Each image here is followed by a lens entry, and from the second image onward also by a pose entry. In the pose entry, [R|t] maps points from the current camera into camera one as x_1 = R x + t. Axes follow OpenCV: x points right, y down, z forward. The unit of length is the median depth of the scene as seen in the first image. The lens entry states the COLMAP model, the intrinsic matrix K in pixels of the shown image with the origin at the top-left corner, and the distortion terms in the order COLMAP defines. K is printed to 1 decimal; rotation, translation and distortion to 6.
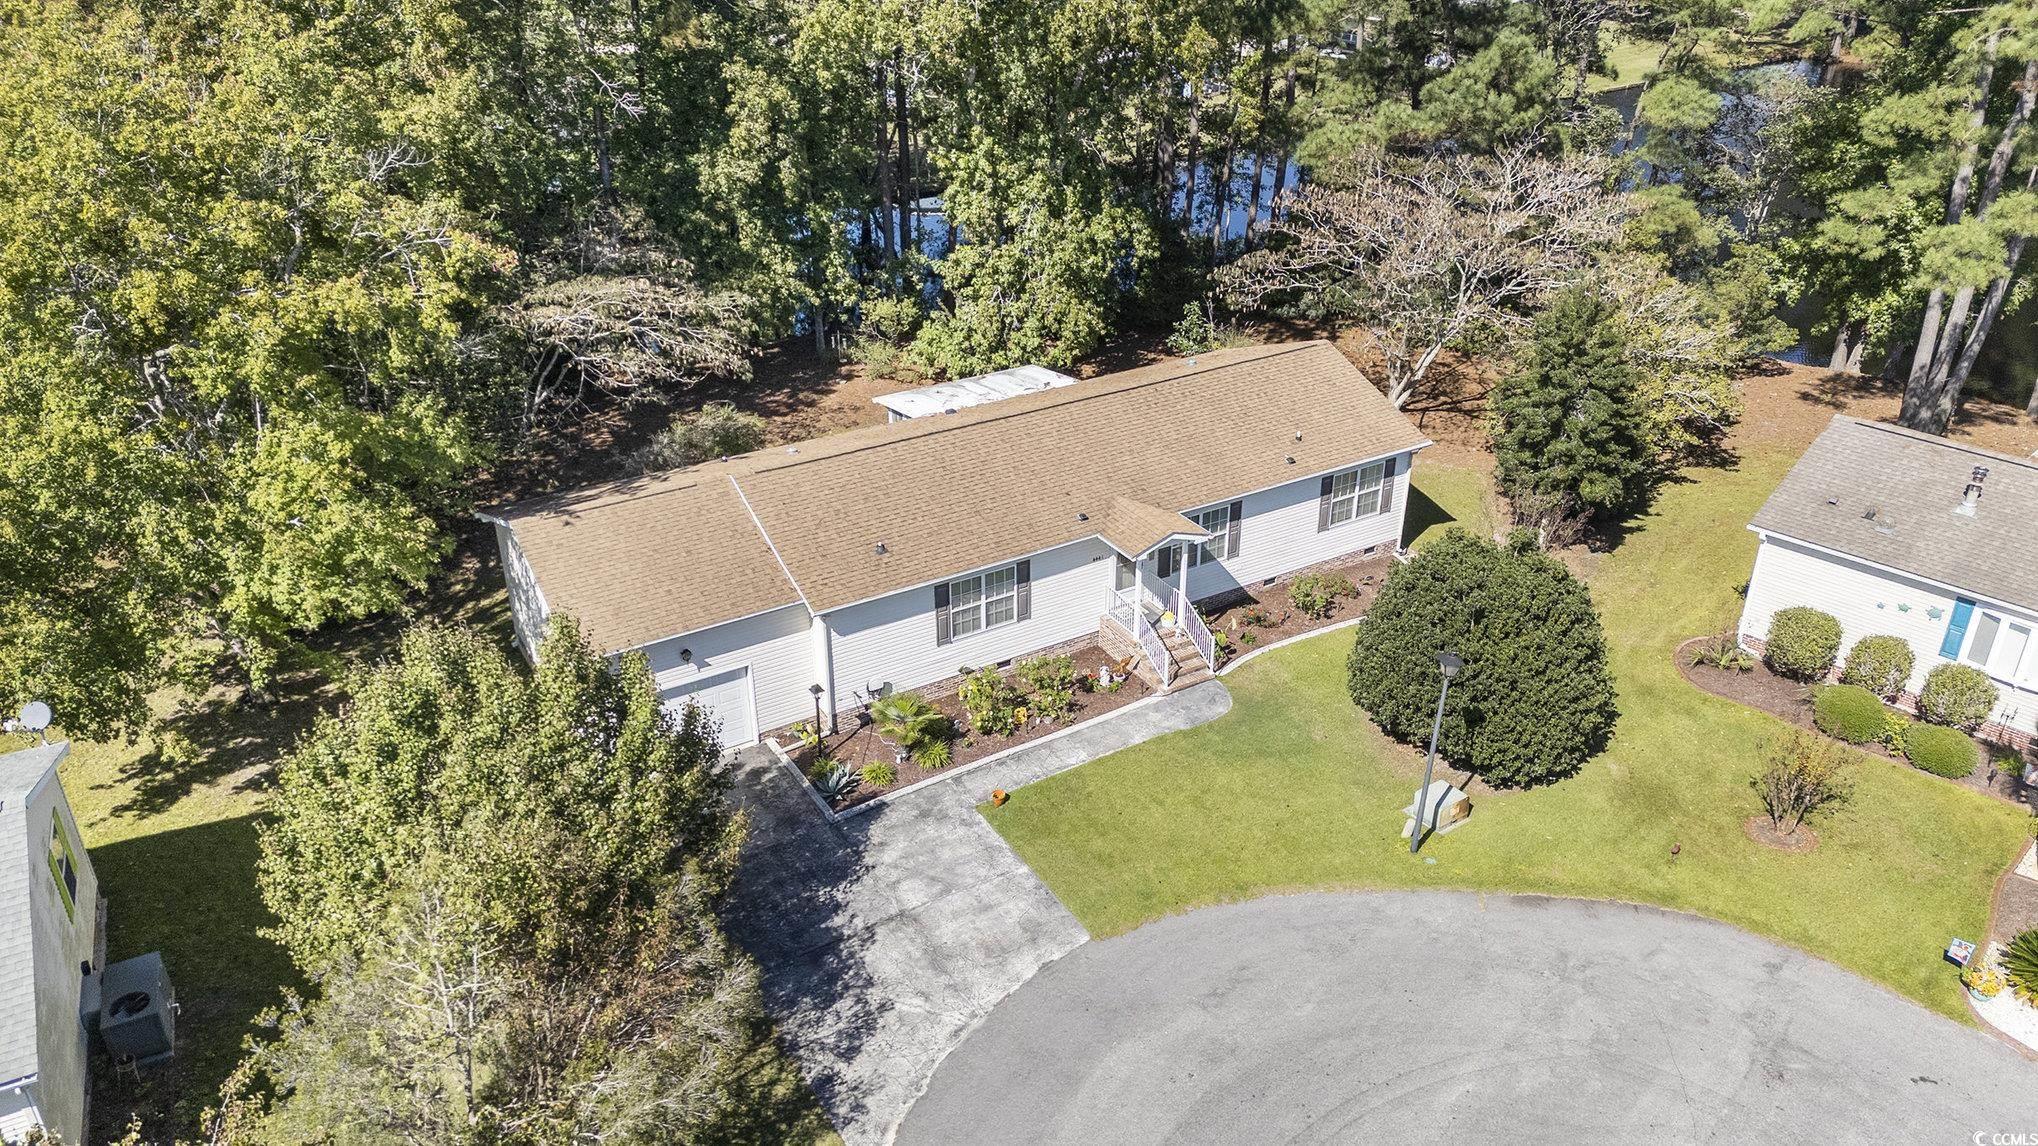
lens RADIAL K [[1504.0, 0, 1019.0], [0, 1504.0, 573.0], [0, 0, 1]] dist [0.136651, -0.189108]
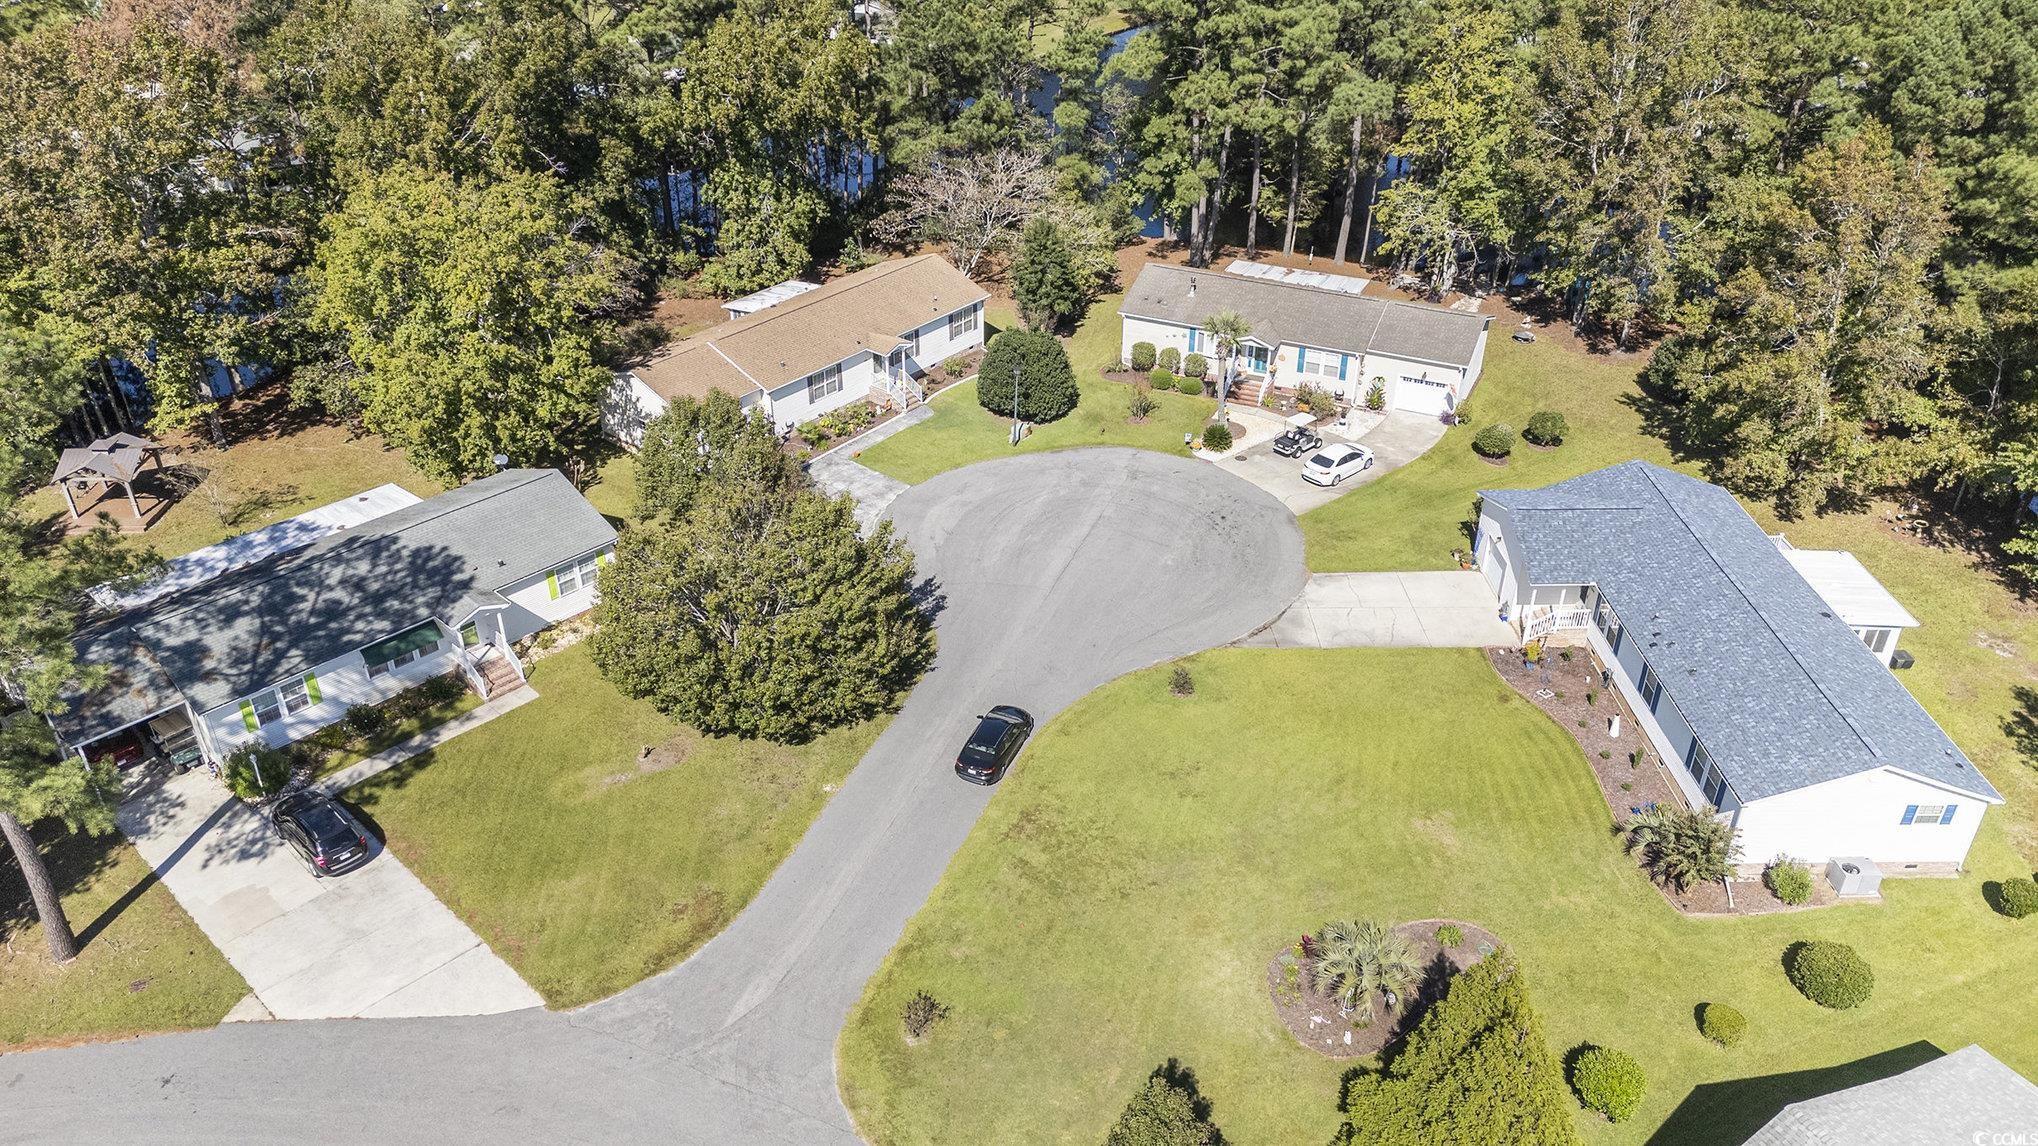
lens RADIAL K [[1504.0, 0, 1019.0], [0, 1504.0, 573.0], [0, 0, 1]] dist [0.136651, -0.189108]
pose [[0.941665, -0.173888, 0.288149, -0.359337], [0.155191, 0.984073, 0.086694, 0.117227], [-0.298635, -0.036919, 0.953653, -1.030894]]
